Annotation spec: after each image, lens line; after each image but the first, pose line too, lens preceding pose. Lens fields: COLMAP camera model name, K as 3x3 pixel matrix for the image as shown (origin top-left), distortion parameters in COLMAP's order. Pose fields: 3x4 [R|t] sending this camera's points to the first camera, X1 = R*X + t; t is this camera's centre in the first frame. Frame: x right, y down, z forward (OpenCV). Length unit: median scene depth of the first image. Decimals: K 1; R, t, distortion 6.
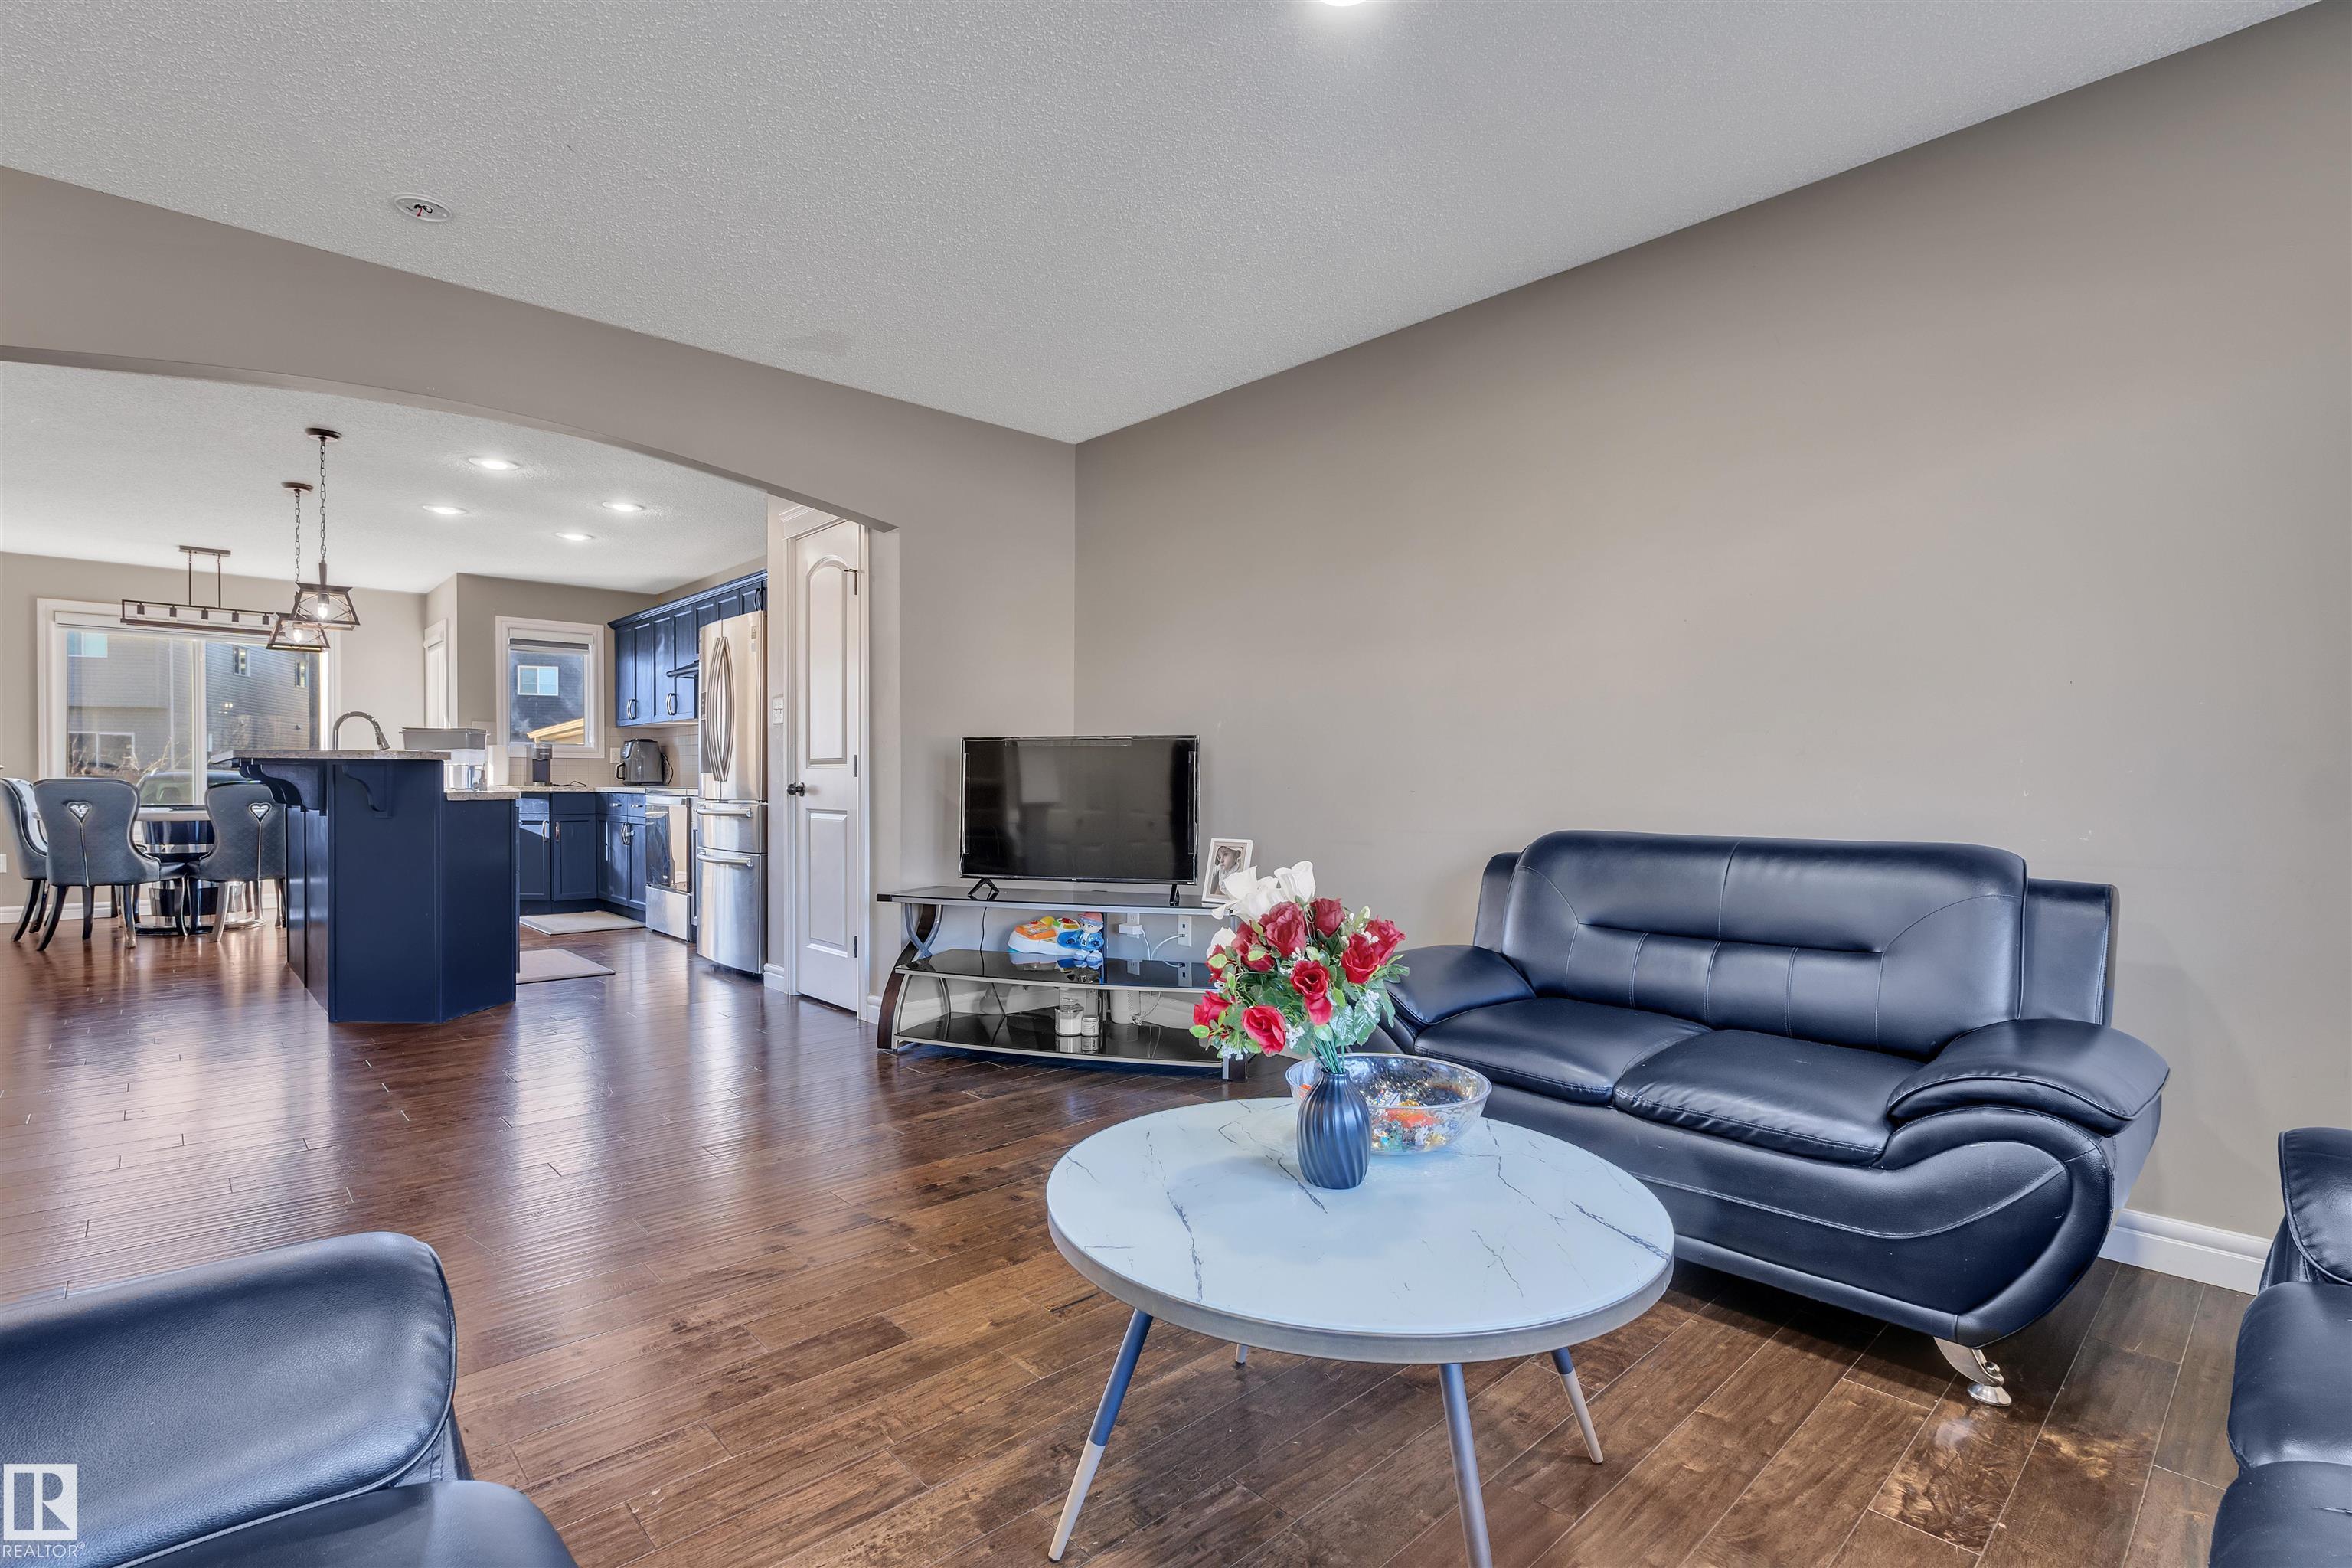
lens RADIAL K [[1103.9, 0, 1119.9], [0, 1103.9, 800.9], [0, 0, 1]] dist [-0.002839, -0.000833]
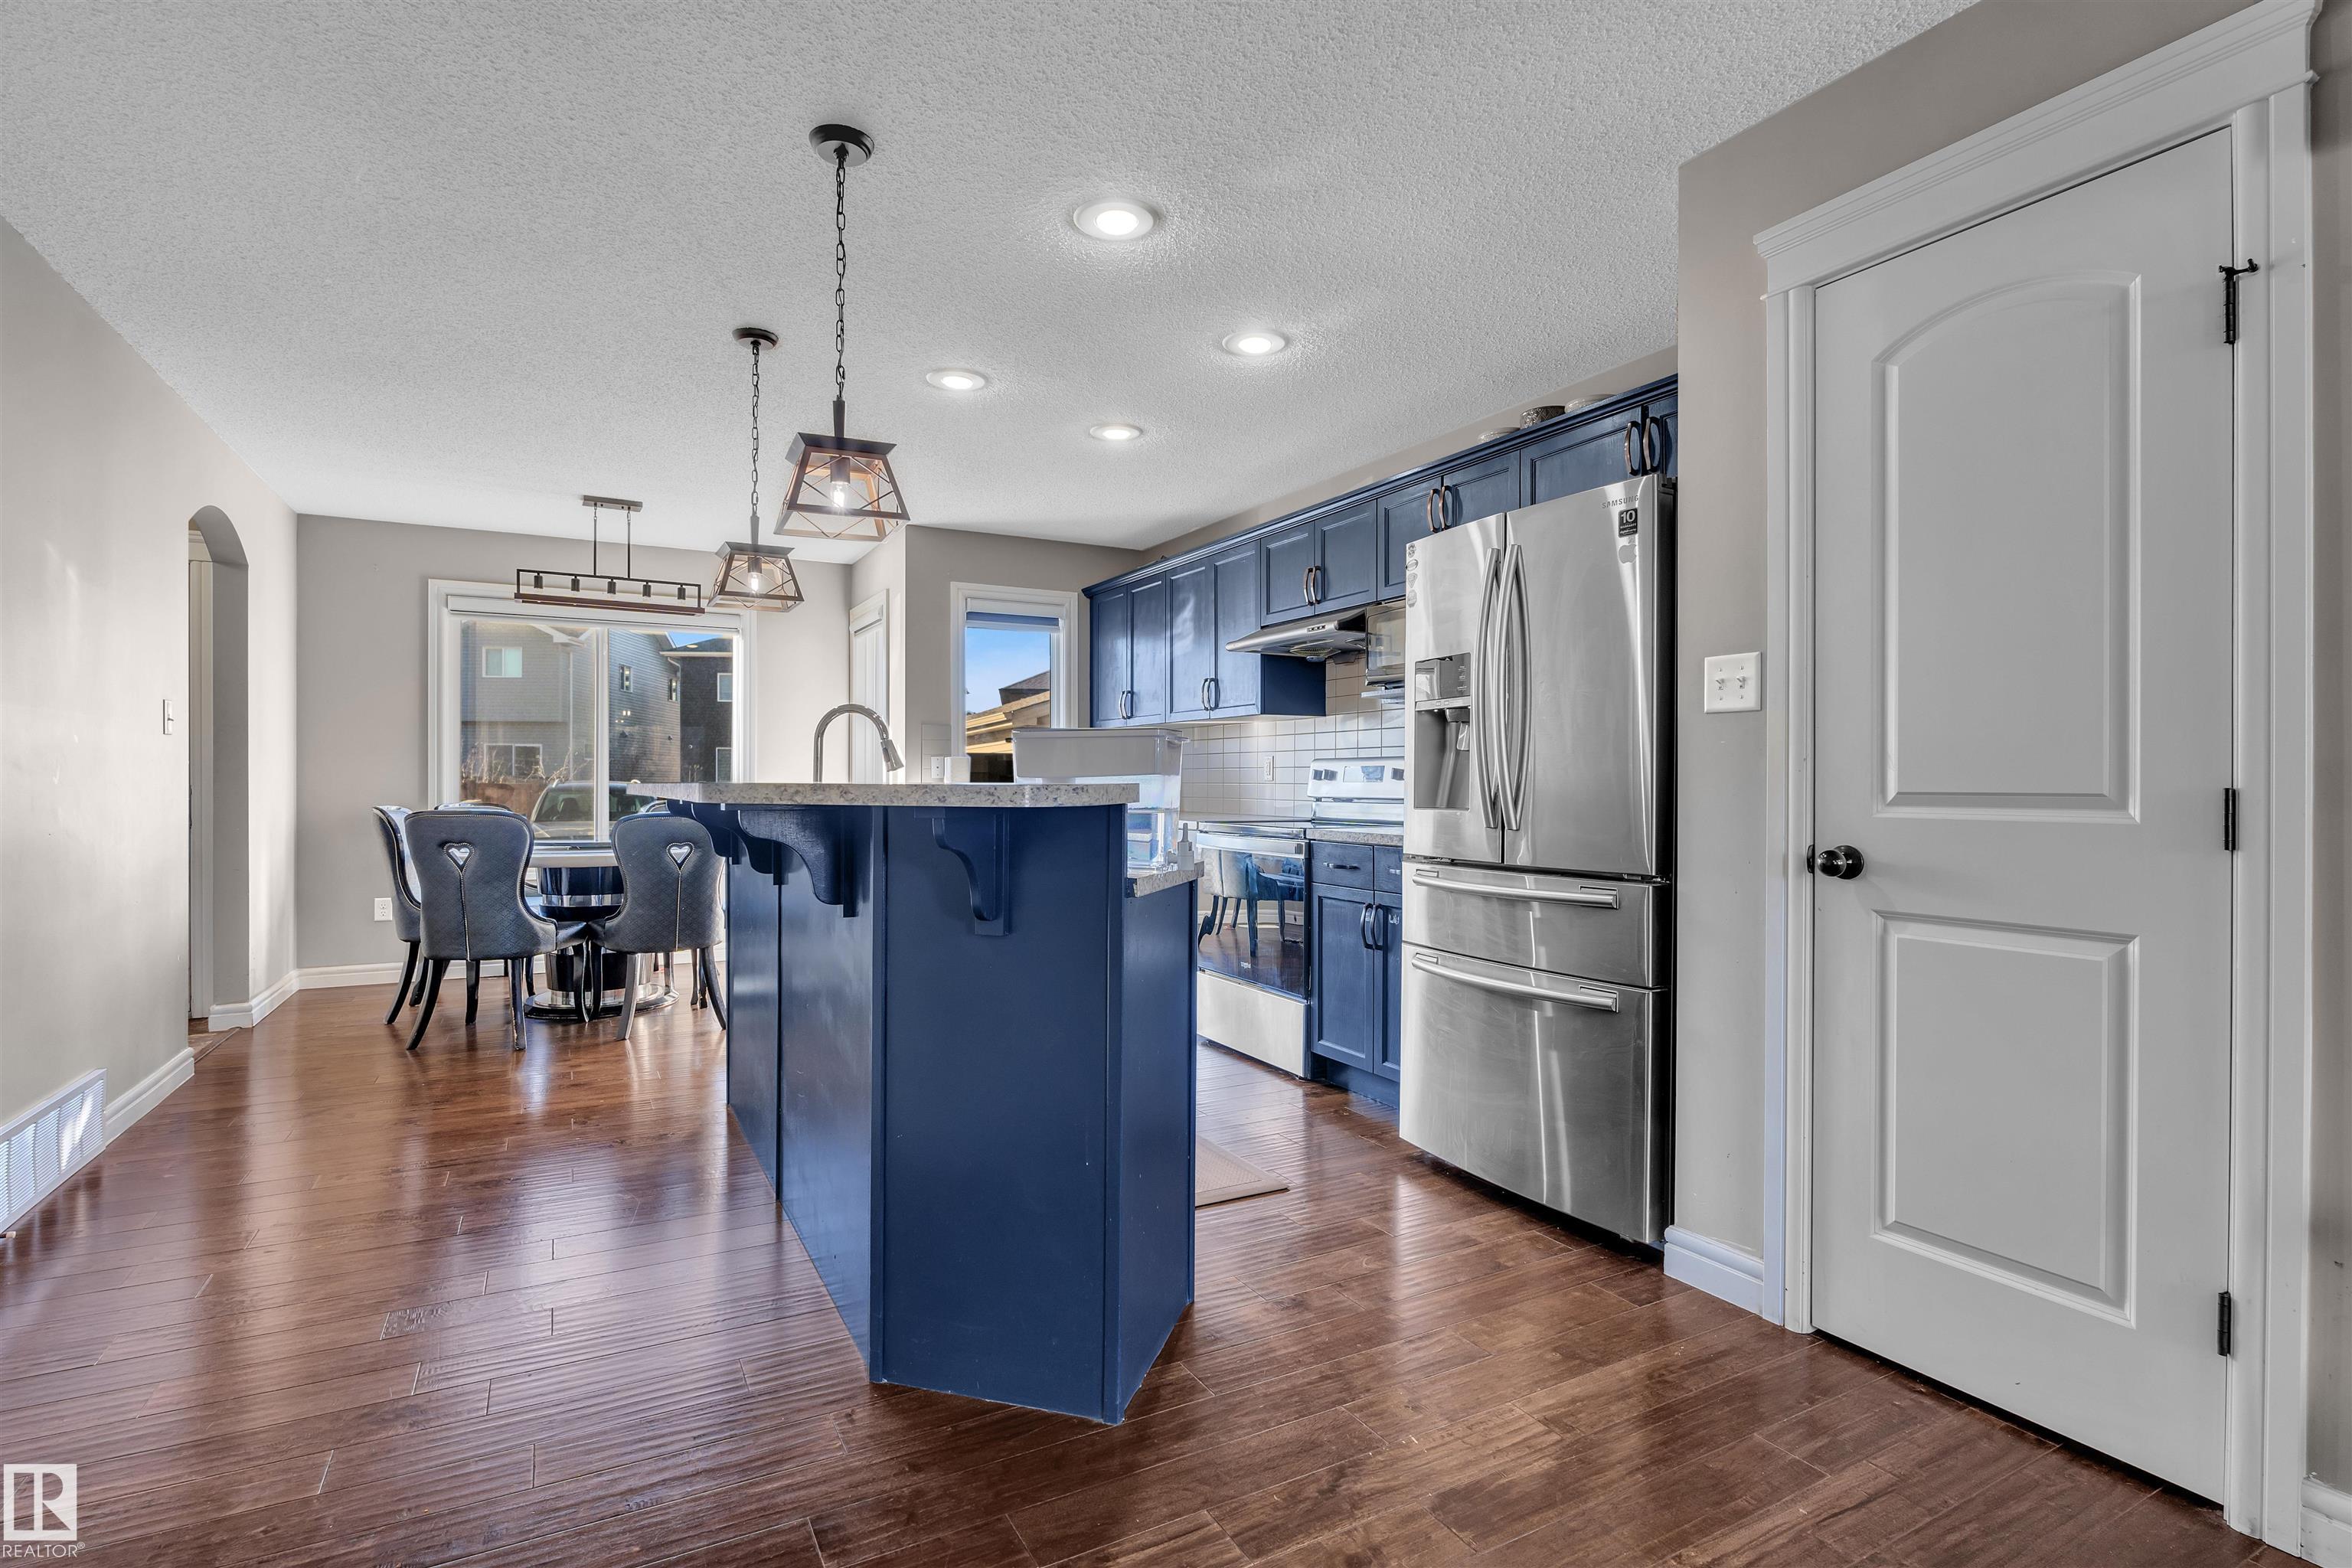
lens RADIAL K [[1103.9, 0, 1167.2], [0, 1103.9, 785.6], [0, 0, 1]] dist [-0.002839, -0.000833]
pose [[0.976902, -0.002494, -0.213672, -0.308604], [-0.000834, 0.999880, -0.015485, -0.022452], [0.213685, 0.015306, 0.976783, 0.357499]]
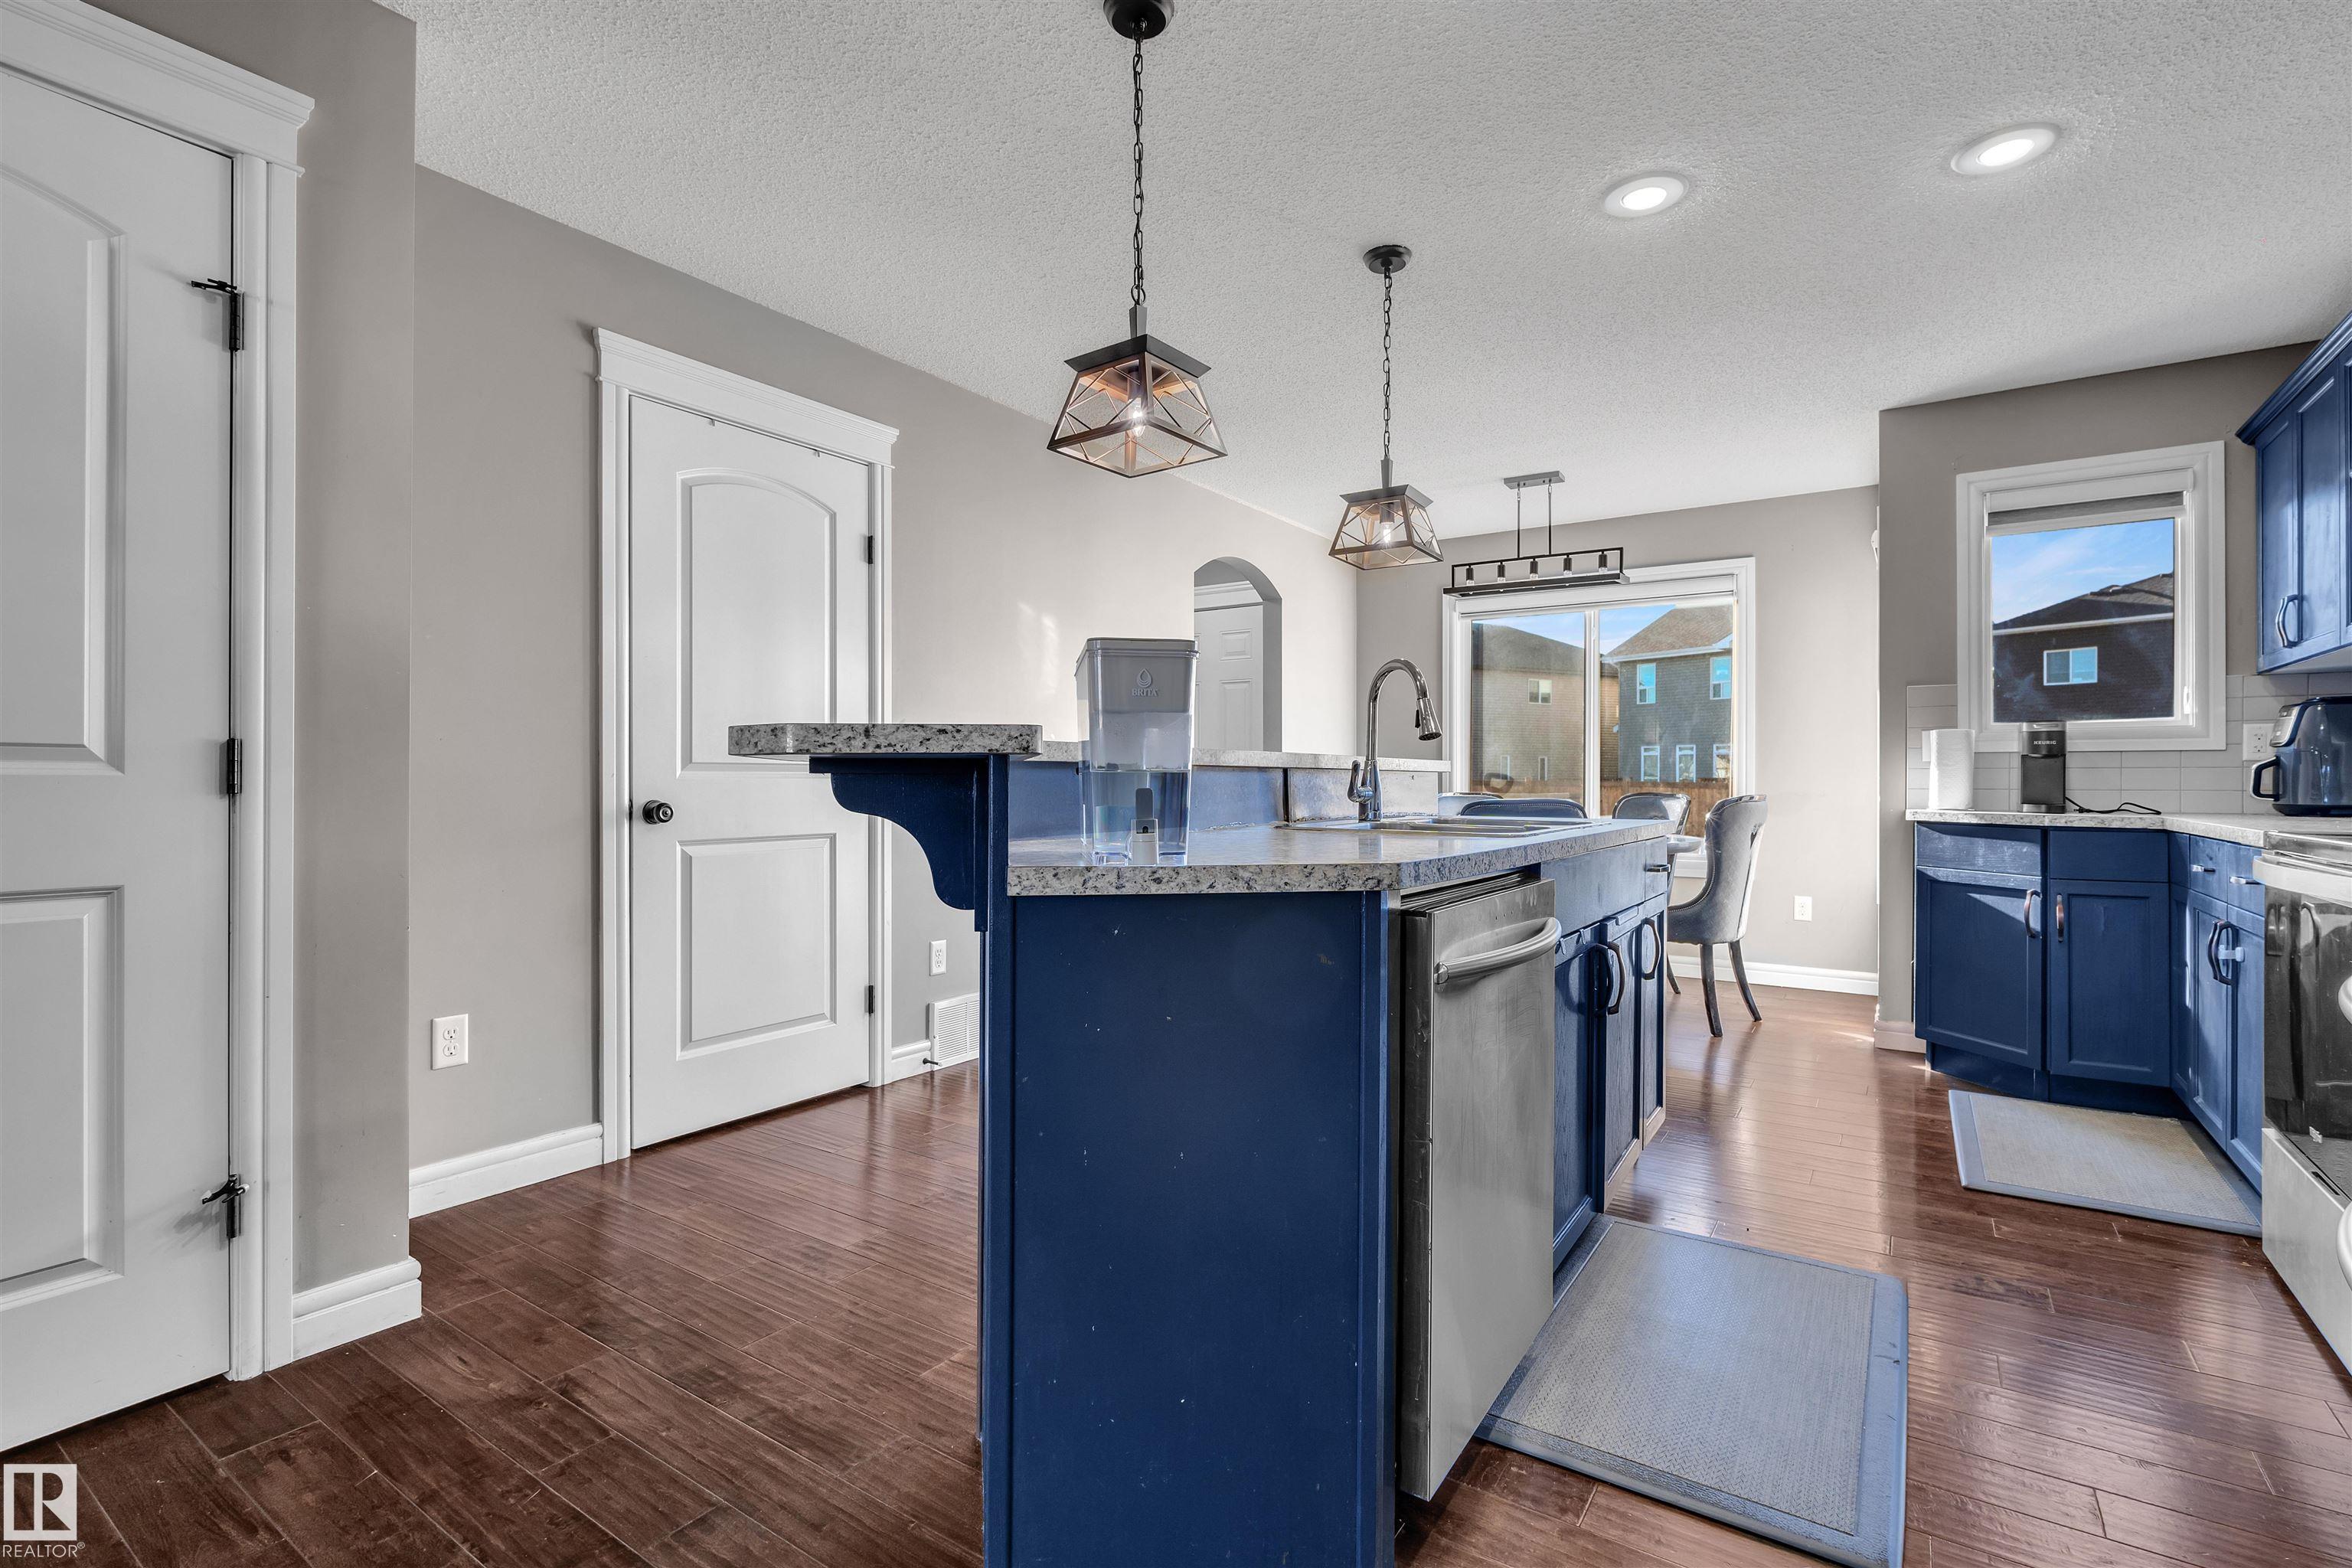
lens RADIAL K [[1103.9, 0, 1176.0], [0, 1103.9, 758.9], [0, 0, 1]] dist [-0.002839, -0.000833]
pose [[0.232261, -0.024144, -0.972354, -0.184884], [-0.027484, 0.999130, -0.031374, -0.012911], [0.972265, 0.034011, 0.231396, 0.625927]]
